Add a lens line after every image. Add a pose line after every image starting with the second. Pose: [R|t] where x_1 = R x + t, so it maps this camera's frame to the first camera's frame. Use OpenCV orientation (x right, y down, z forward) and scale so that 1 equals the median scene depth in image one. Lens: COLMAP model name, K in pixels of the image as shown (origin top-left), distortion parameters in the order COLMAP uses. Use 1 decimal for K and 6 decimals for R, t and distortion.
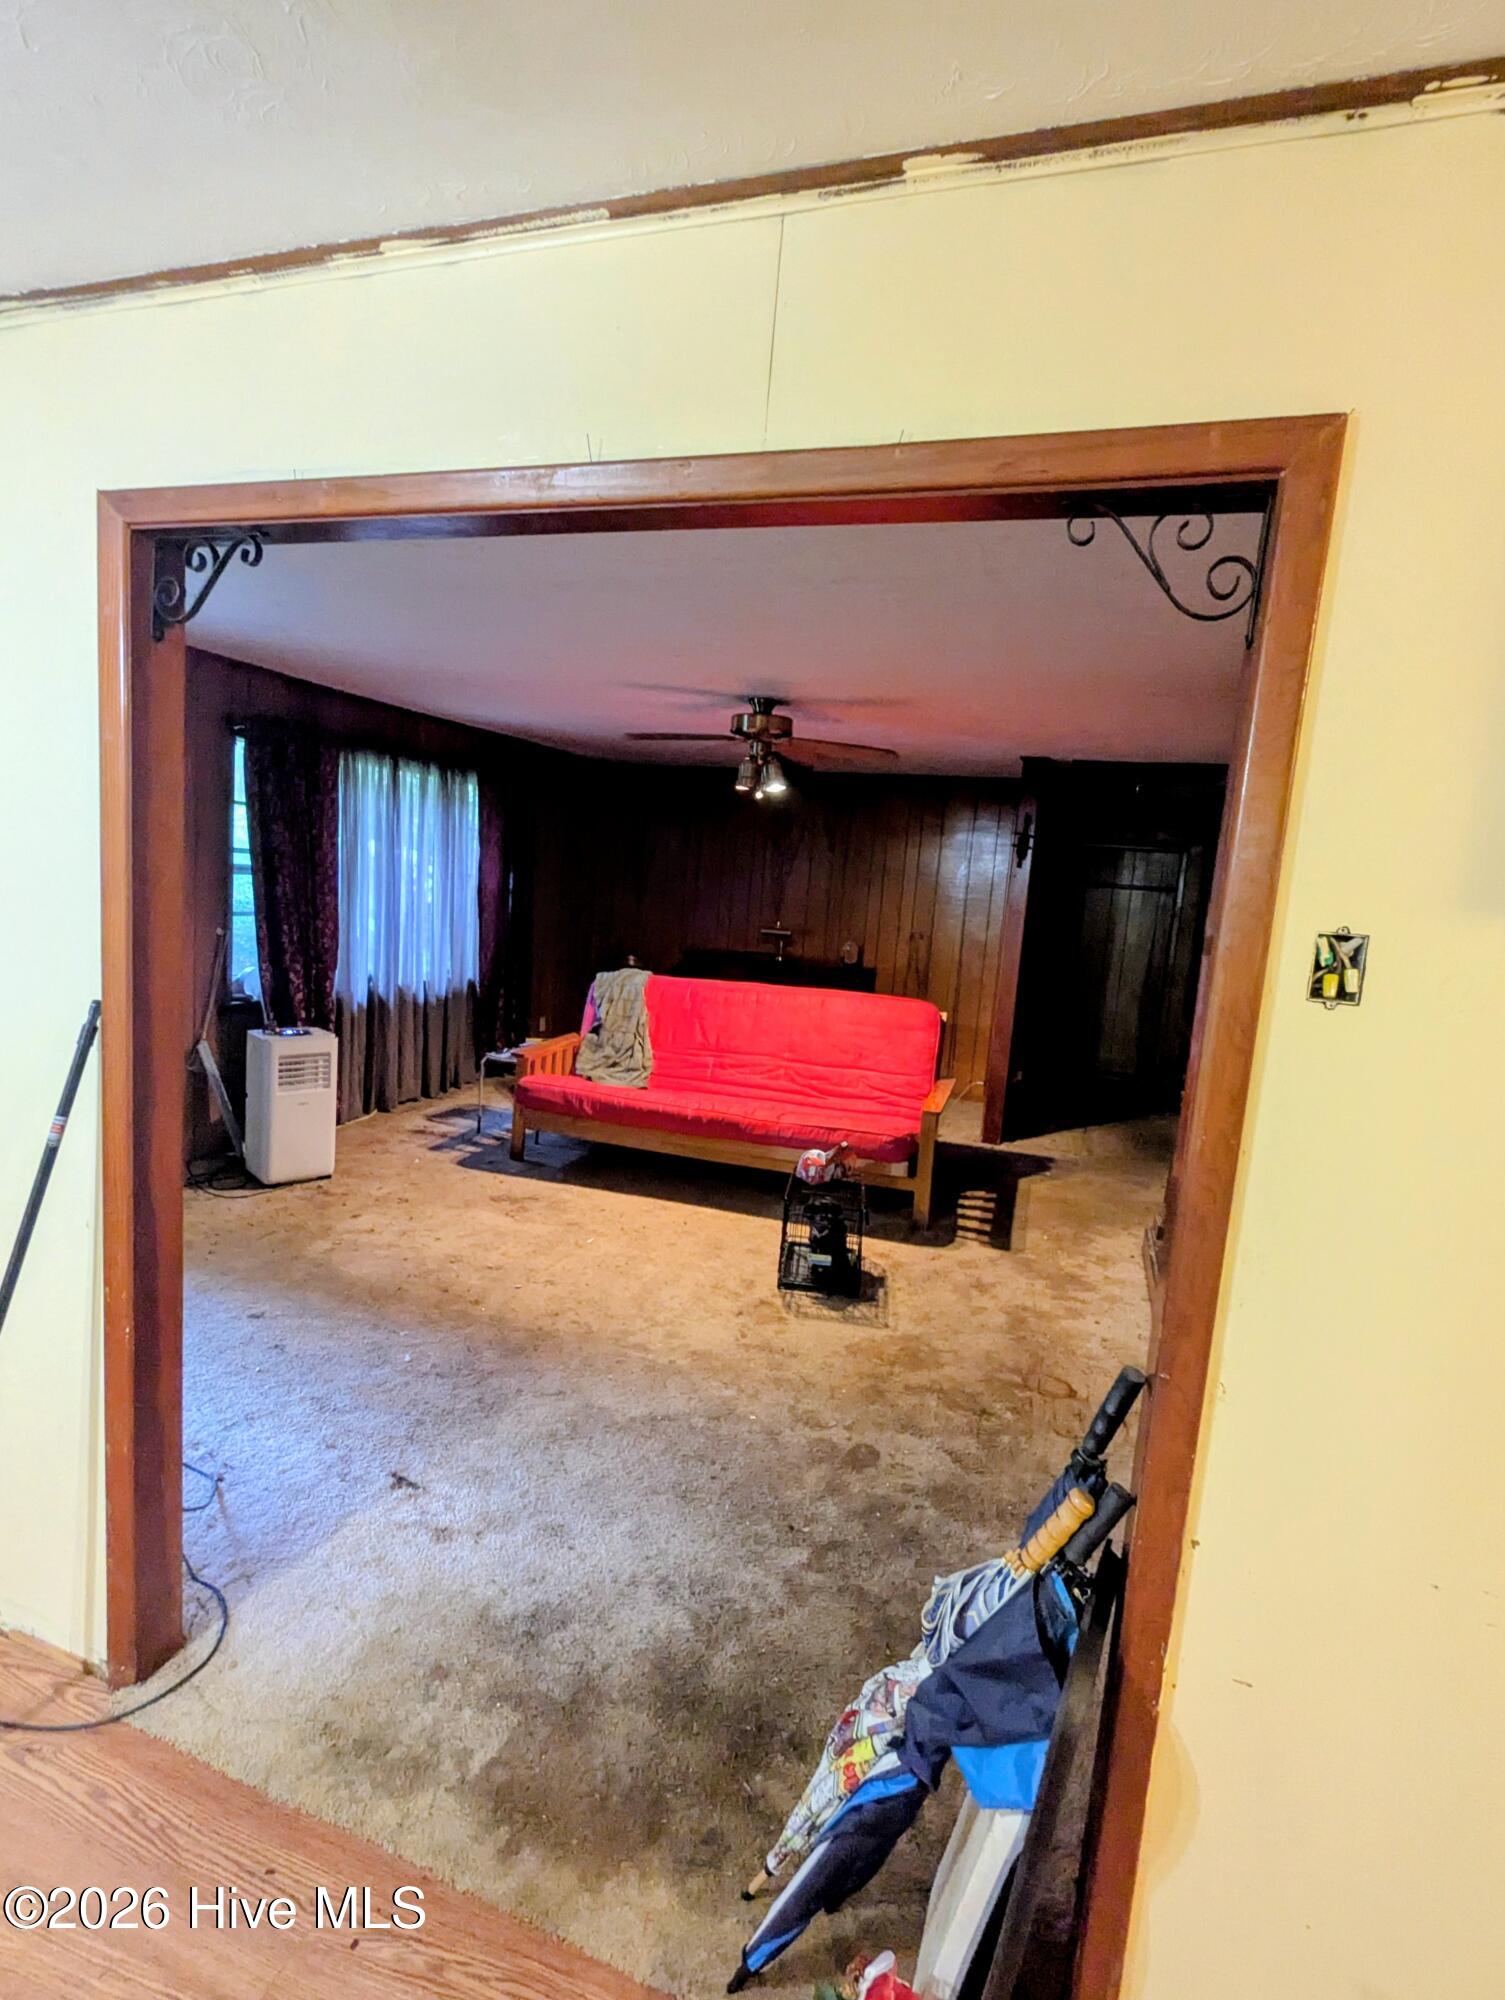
lens RADIAL K [[955.3, 0, 742.6], [0, 955.3, 988.7], [0, 0, 1]] dist [0.004251, 0.000460]
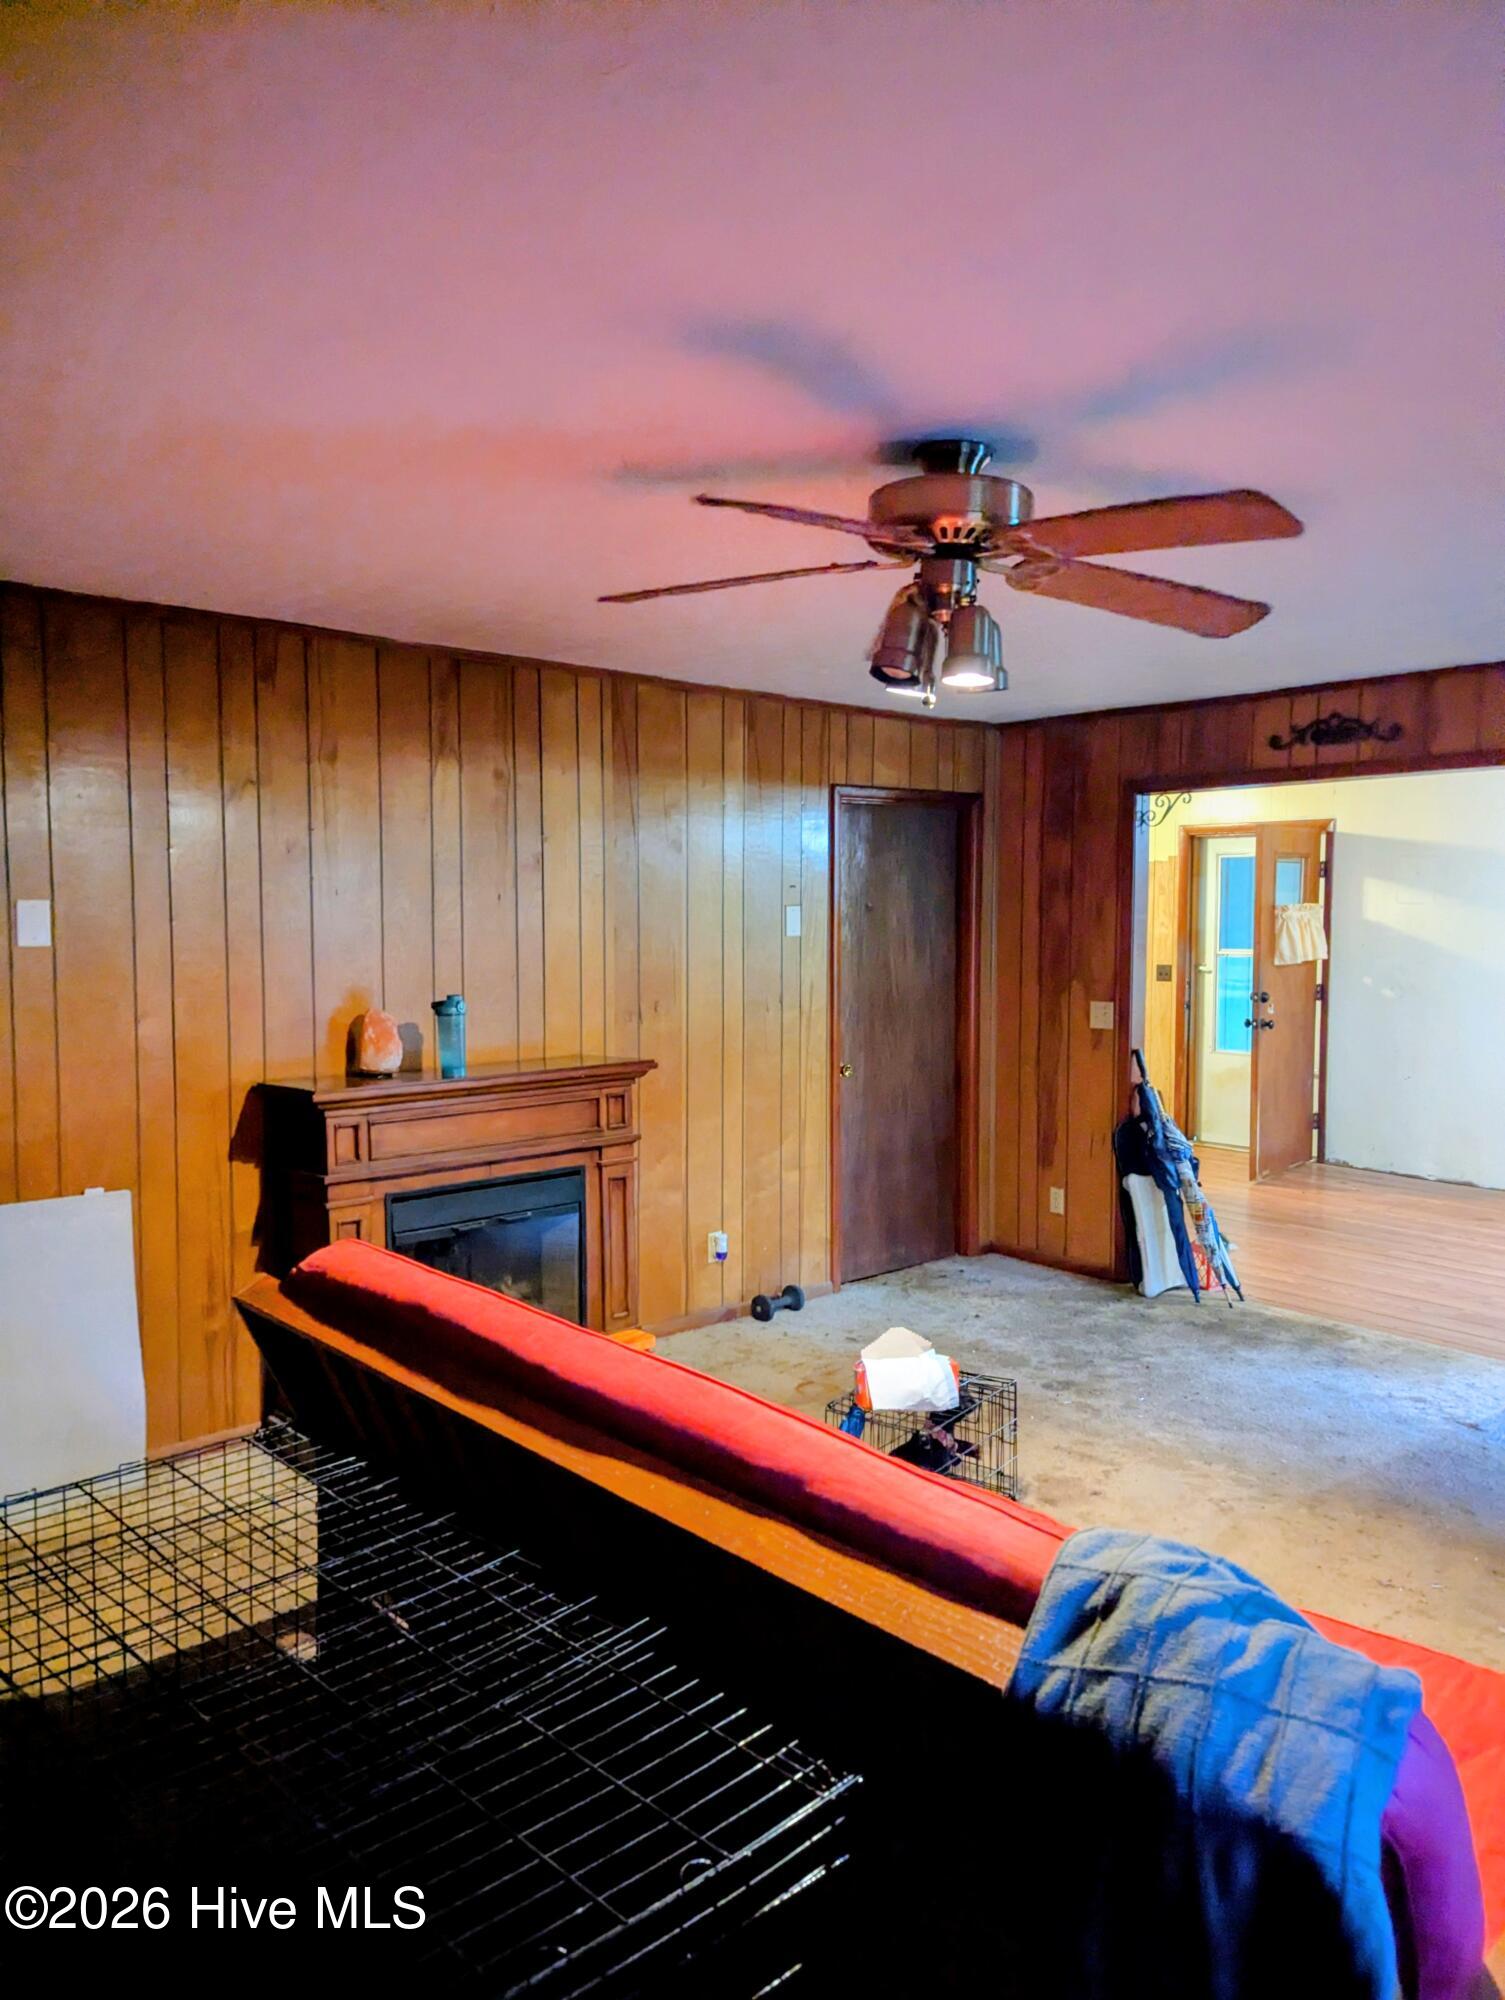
lens RADIAL K [[1440.0, 0, 750.2], [0, 1440.0, 1003.9], [0, 0, 1]] dist [0.099226, -0.108802]
pose [[-0.873853, -0.110203, 0.473536, -0.255683], [-0.008375, 0.977240, 0.211971, -0.265772], [-0.486119, 0.181265, -0.854887, 1.963904]]
